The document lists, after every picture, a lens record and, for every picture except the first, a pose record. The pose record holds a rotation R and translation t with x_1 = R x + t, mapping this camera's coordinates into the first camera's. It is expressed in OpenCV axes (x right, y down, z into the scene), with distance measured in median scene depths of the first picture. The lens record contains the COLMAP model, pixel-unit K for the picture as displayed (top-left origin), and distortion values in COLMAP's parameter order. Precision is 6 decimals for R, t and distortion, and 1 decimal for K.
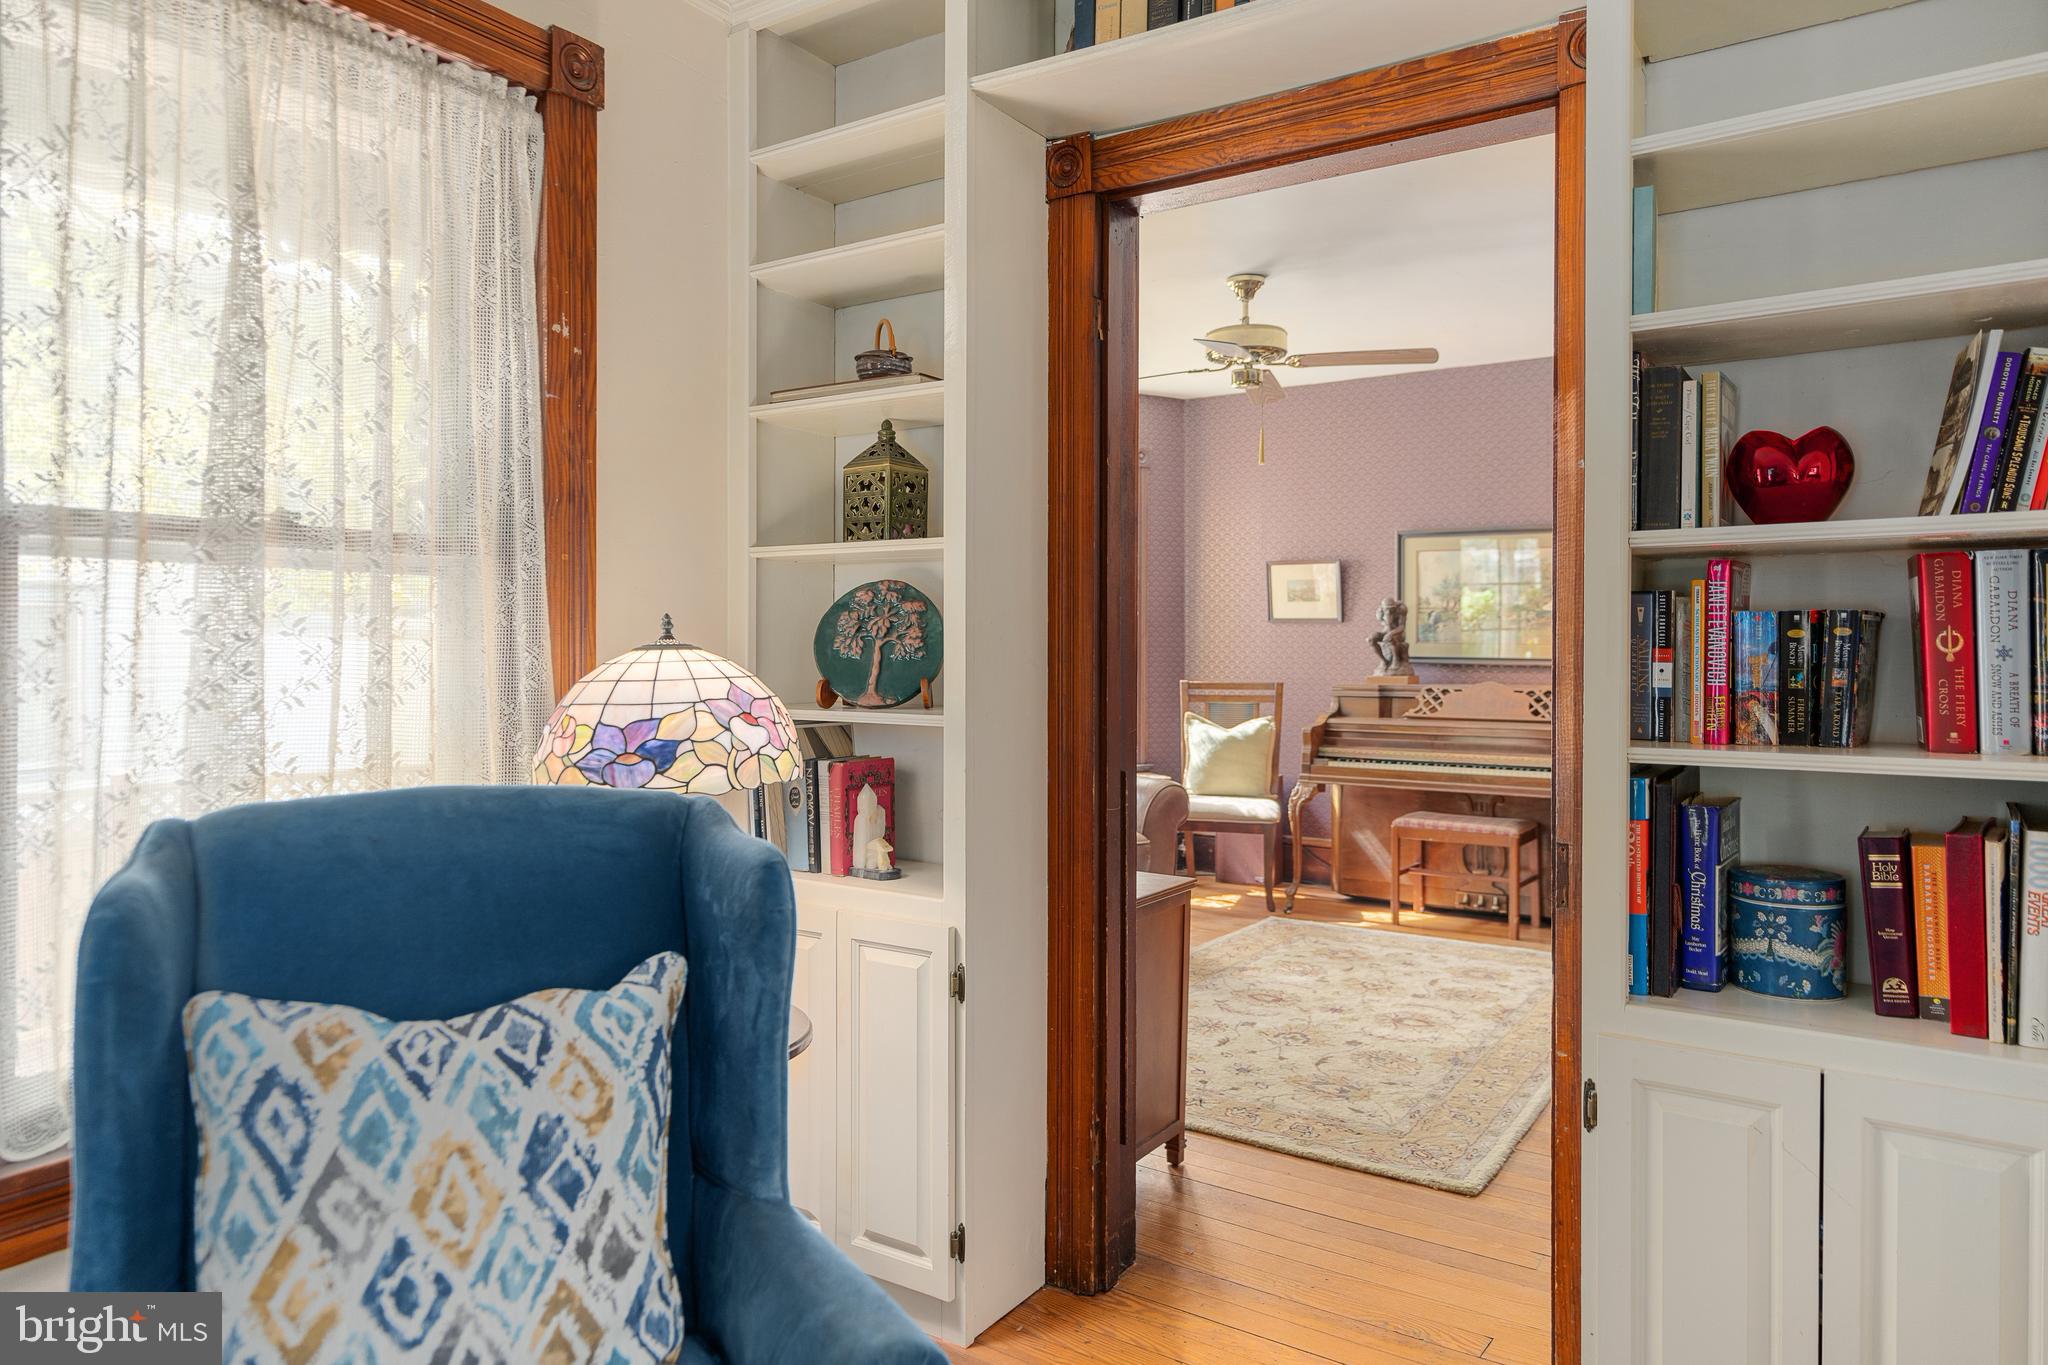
lens RADIAL K [[1288.5, 0, 1020.6], [0, 1288.5, 645.2], [0, 0, 1]] dist [0.003384, 0.001045]
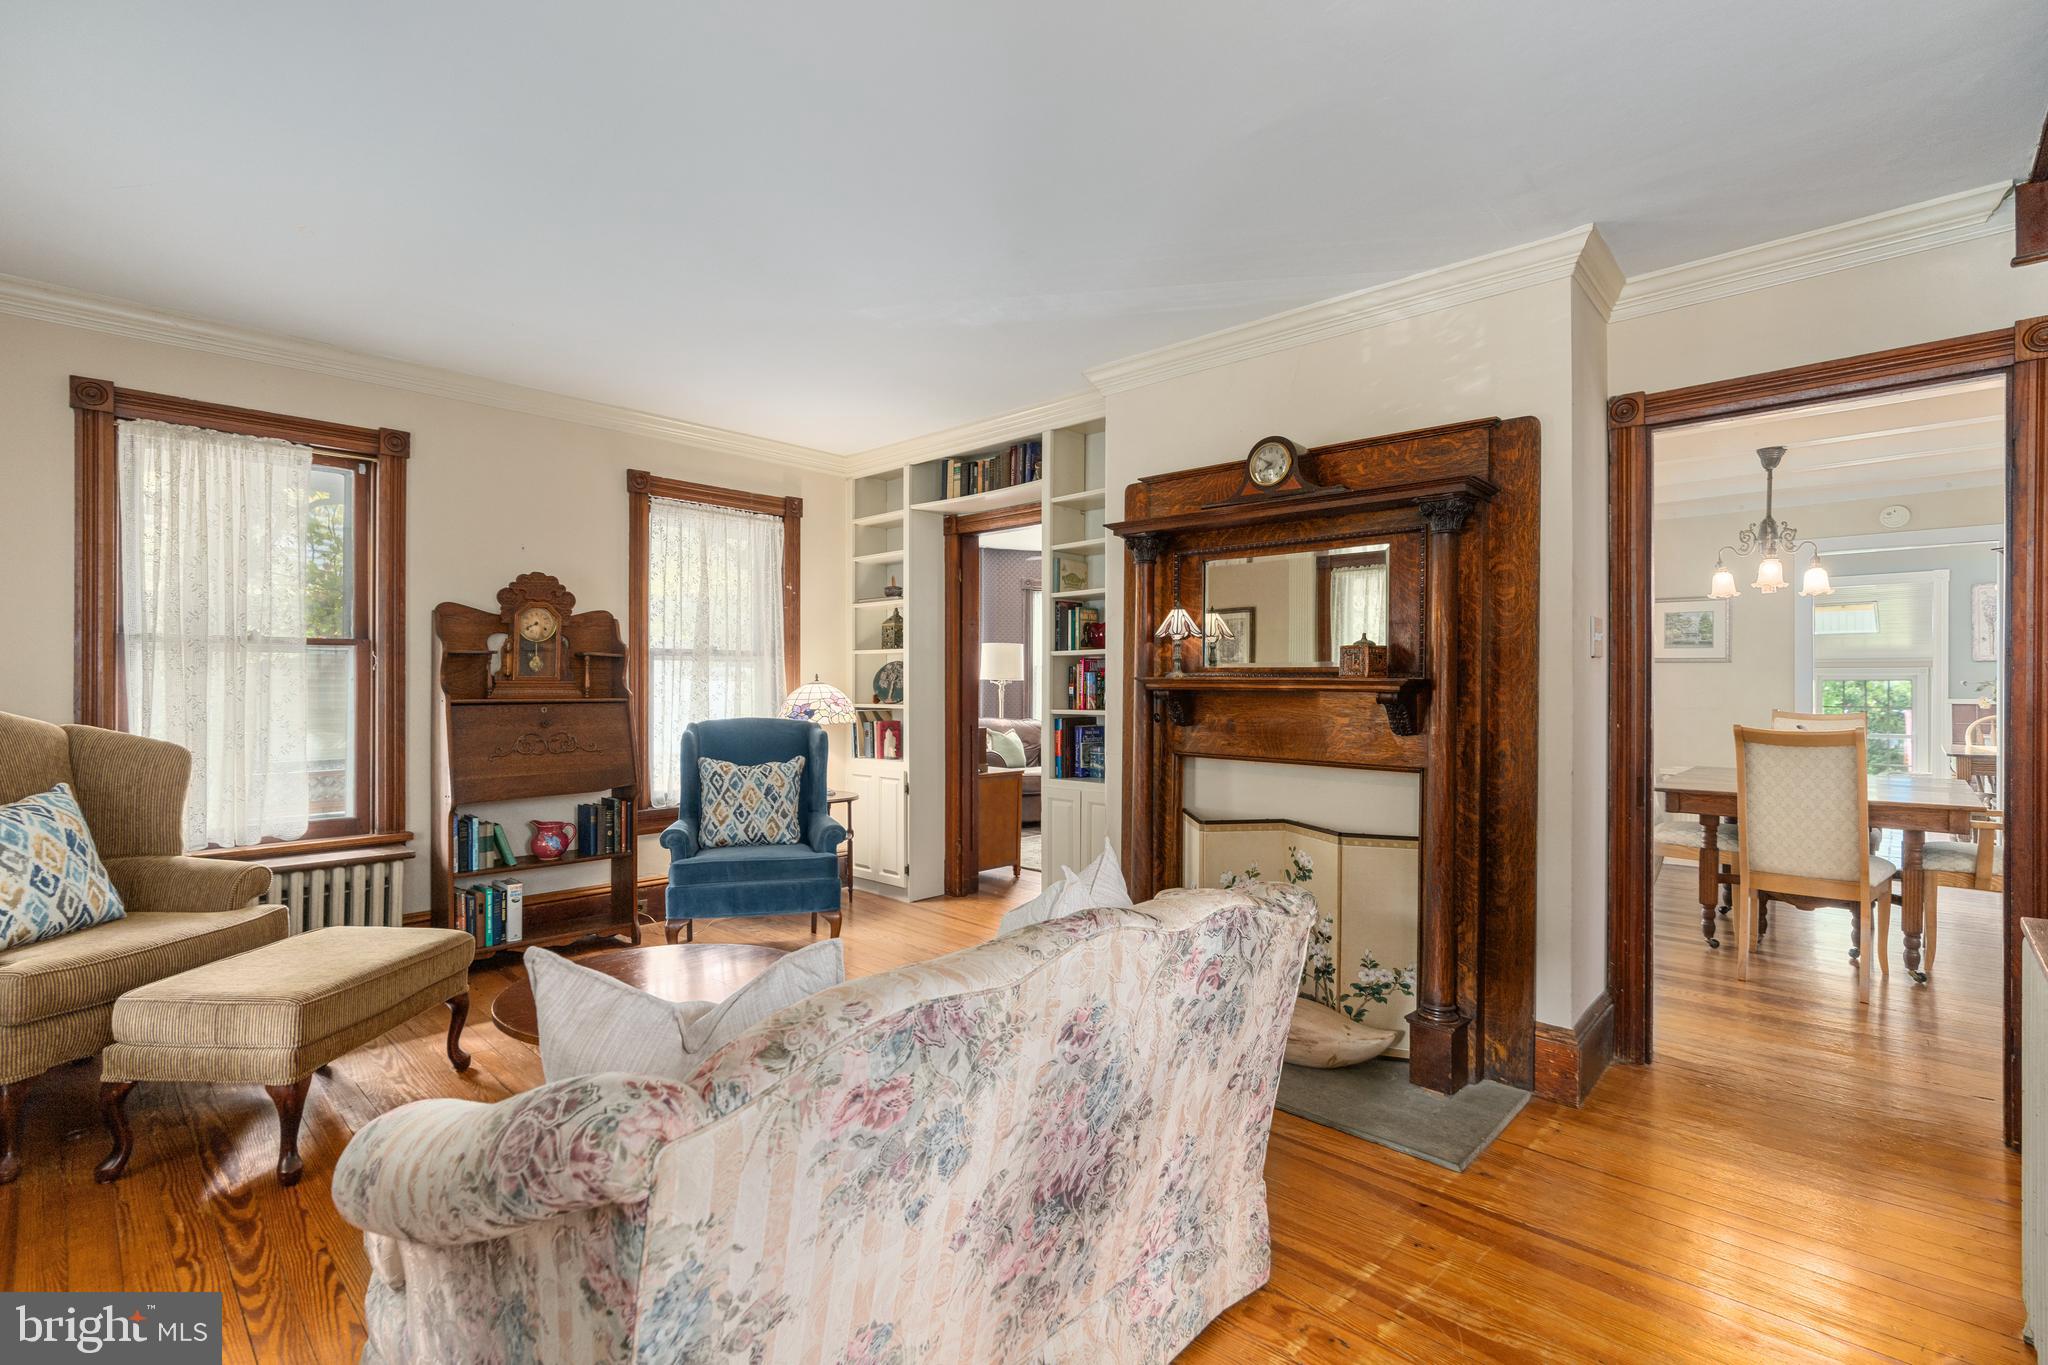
lens RADIAL K [[932.3, 0, 1030.6], [0, 932.3, 682.8], [0, 0, 1]] dist [-0.007984, 0.003599]
pose [[0.986567, -0.001523, -0.163349, 0.716503], [0.001211, 0.999997, -0.002007, 0.005467], [0.163351, 0.001782, 0.986566, -1.396668]]
